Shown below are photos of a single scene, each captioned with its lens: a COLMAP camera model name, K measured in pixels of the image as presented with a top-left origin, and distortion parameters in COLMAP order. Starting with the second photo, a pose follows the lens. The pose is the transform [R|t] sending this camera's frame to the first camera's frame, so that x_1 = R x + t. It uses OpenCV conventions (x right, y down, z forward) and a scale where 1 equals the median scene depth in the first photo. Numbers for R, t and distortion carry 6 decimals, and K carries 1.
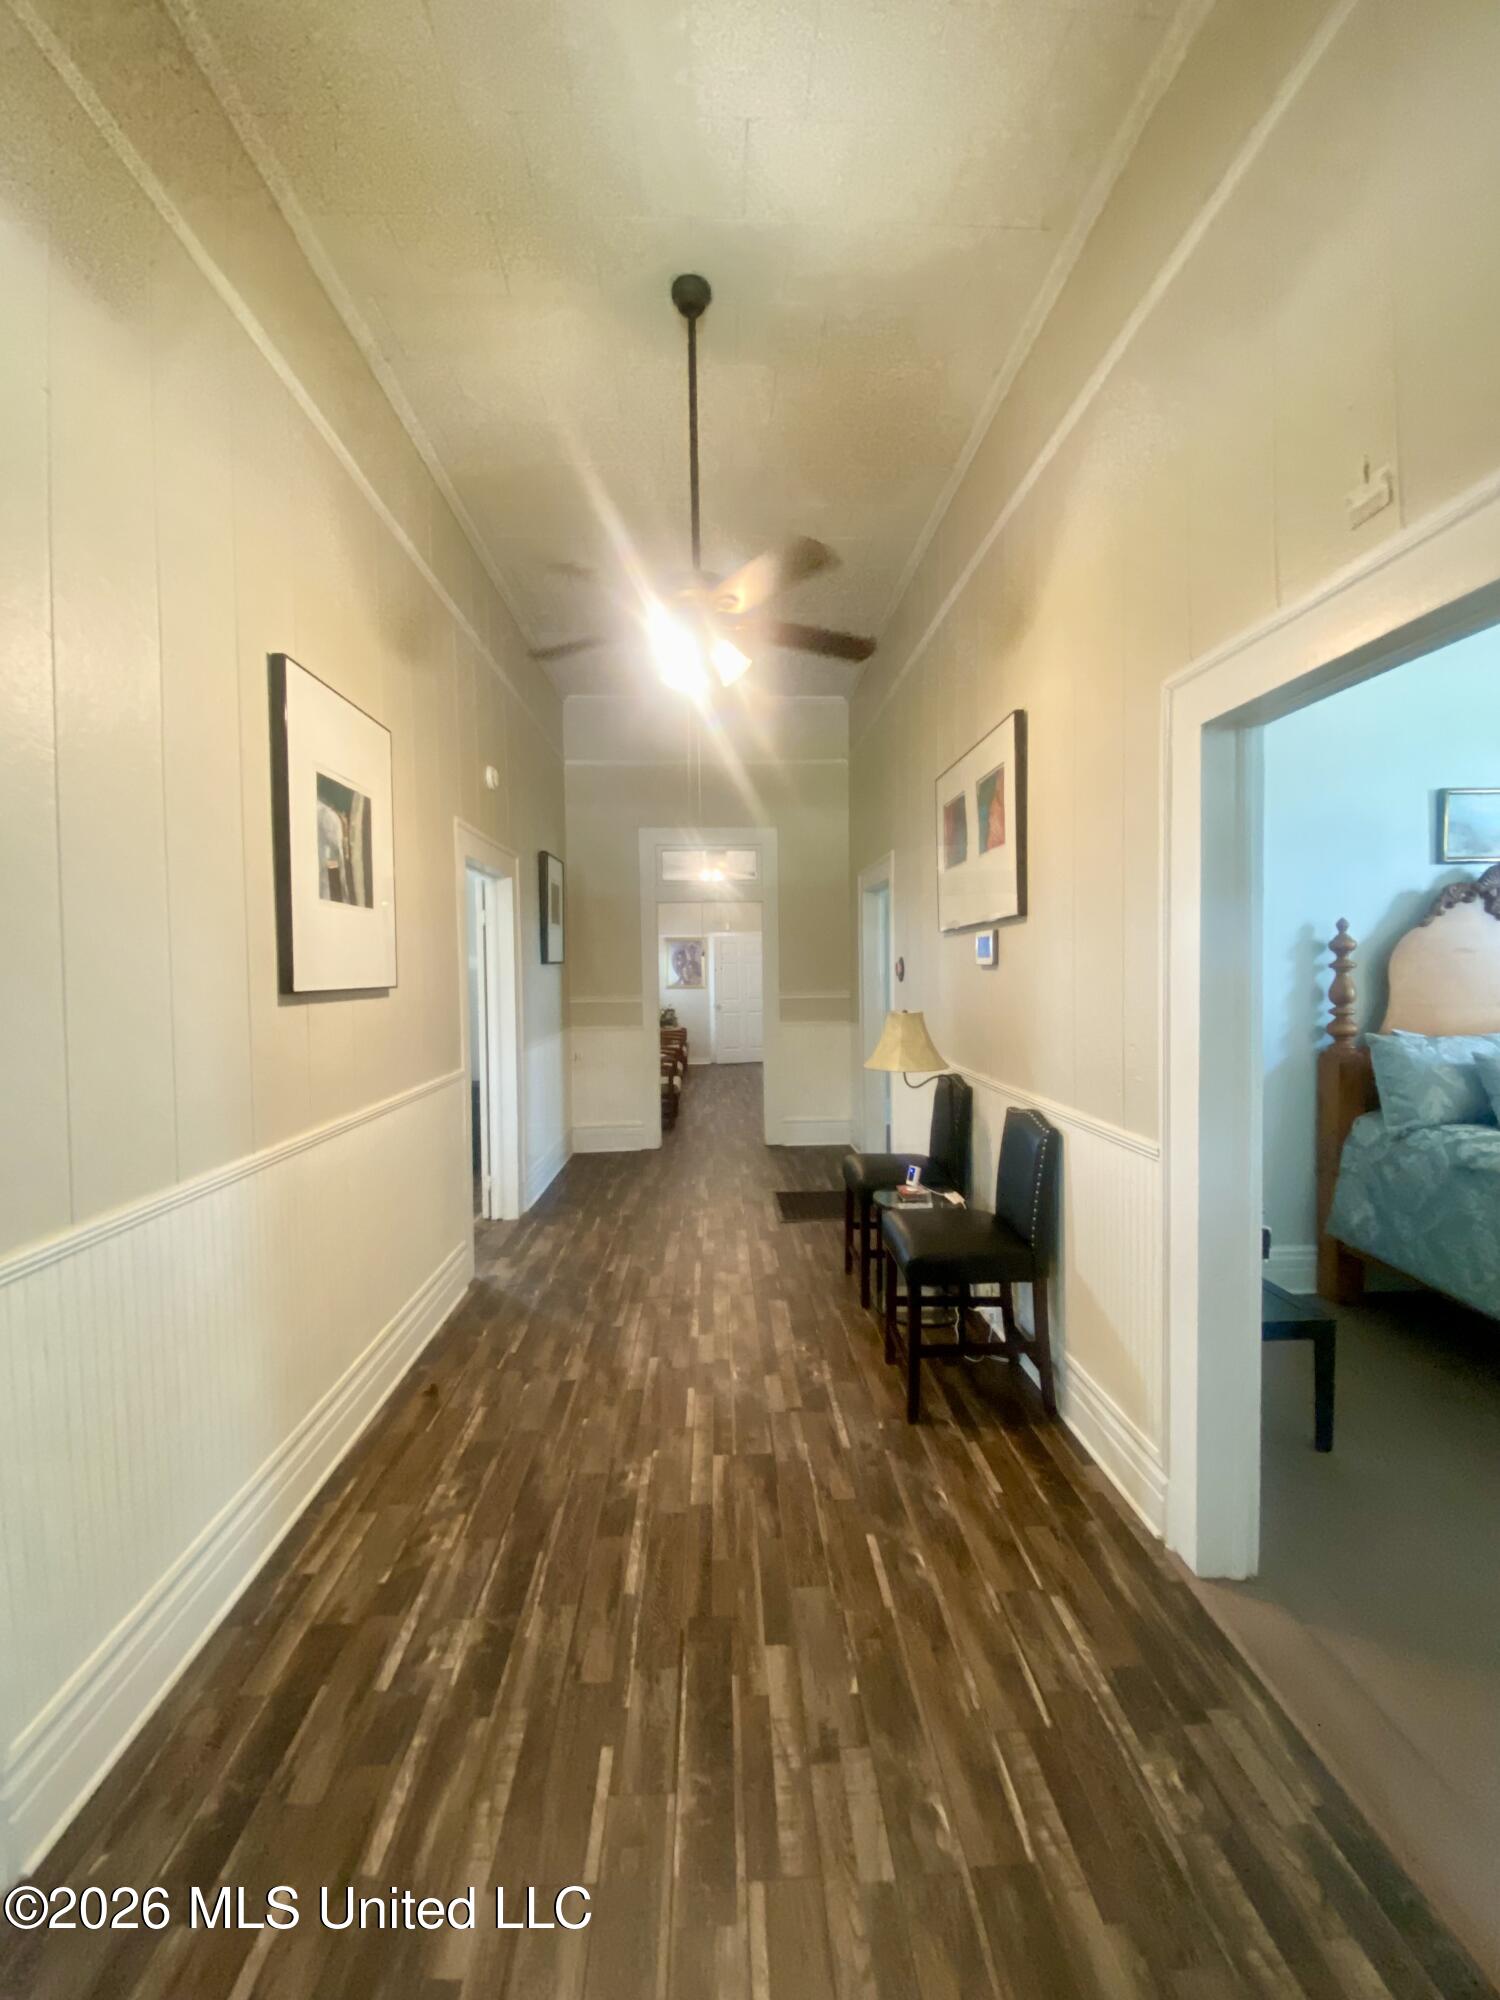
lens RADIAL K [[817.0, 0, 750.0], [0, 817.0, 1000.0], [0, 0, 1]] dist [0.002450, -0.012460]
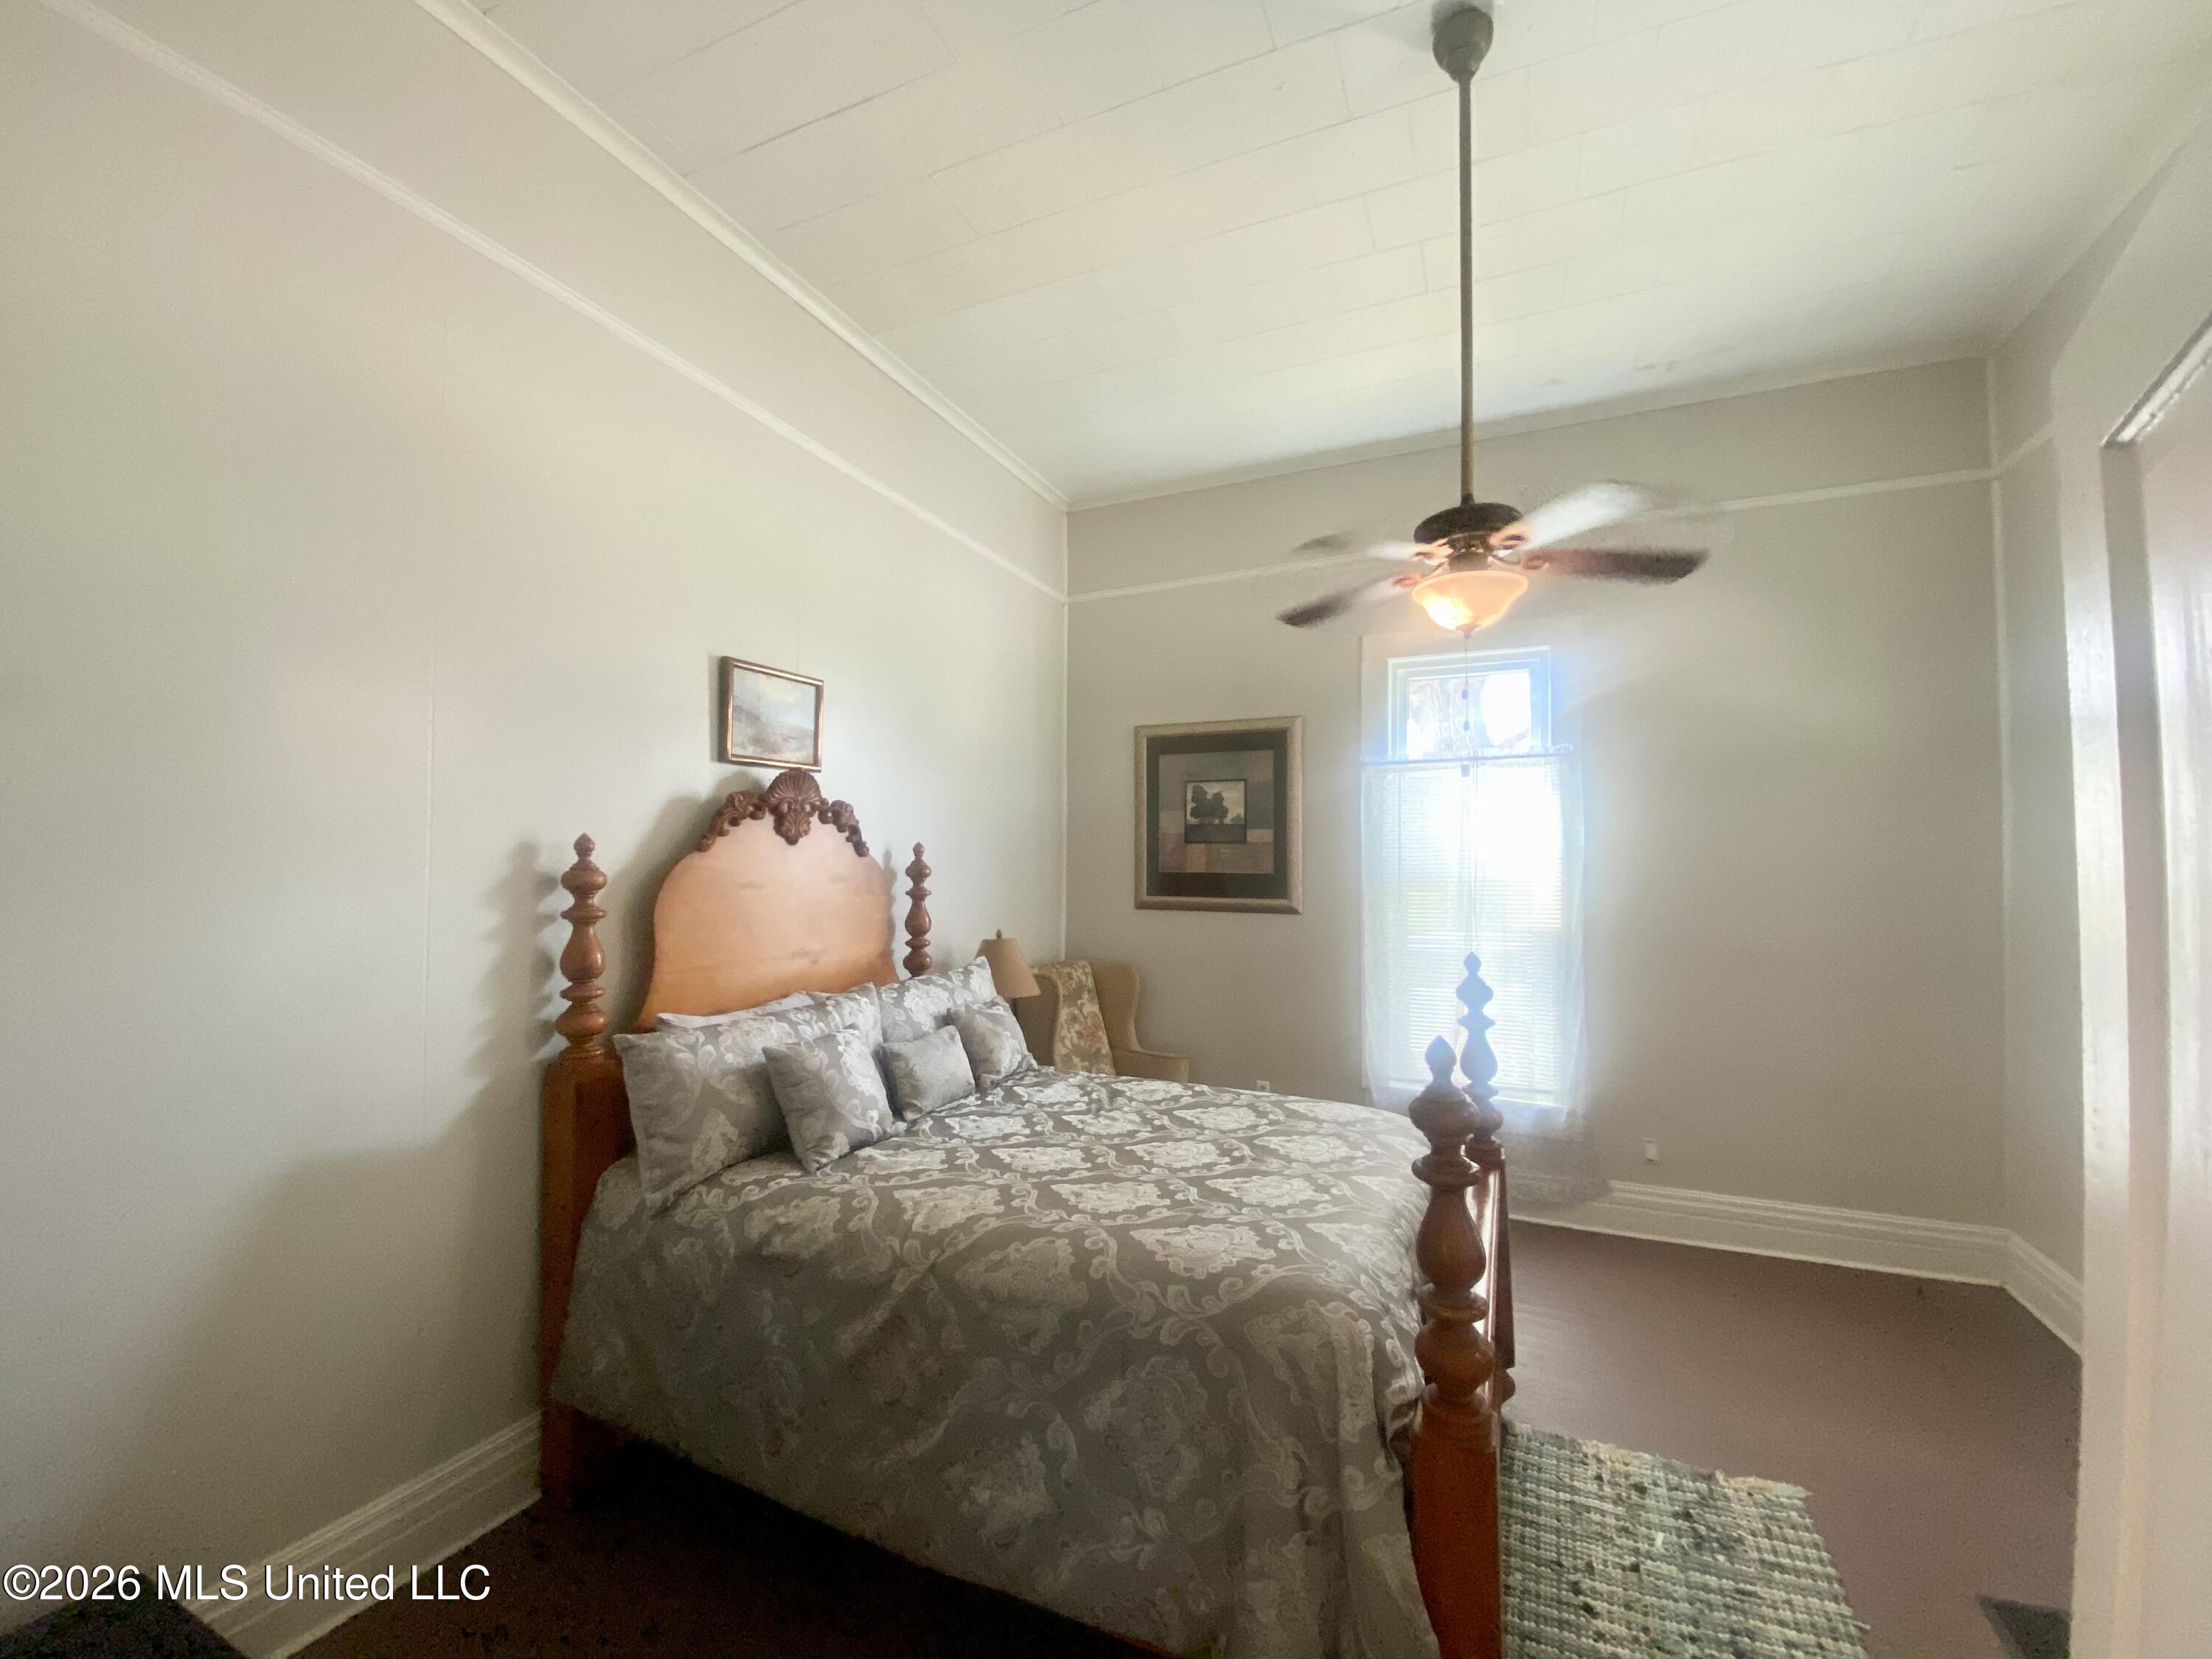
lens RADIAL K [[903.6, 0, 1106.0], [0, 903.6, 829.5], [0, 0, 1]] dist [0.002450, -0.012460]
pose [[0.453720, 0.042200, 0.890145, 0.315889], [0.022982, 0.997992, -0.059026, -0.057412], [-0.890848, 0.047238, 0.451839, 0.366255]]
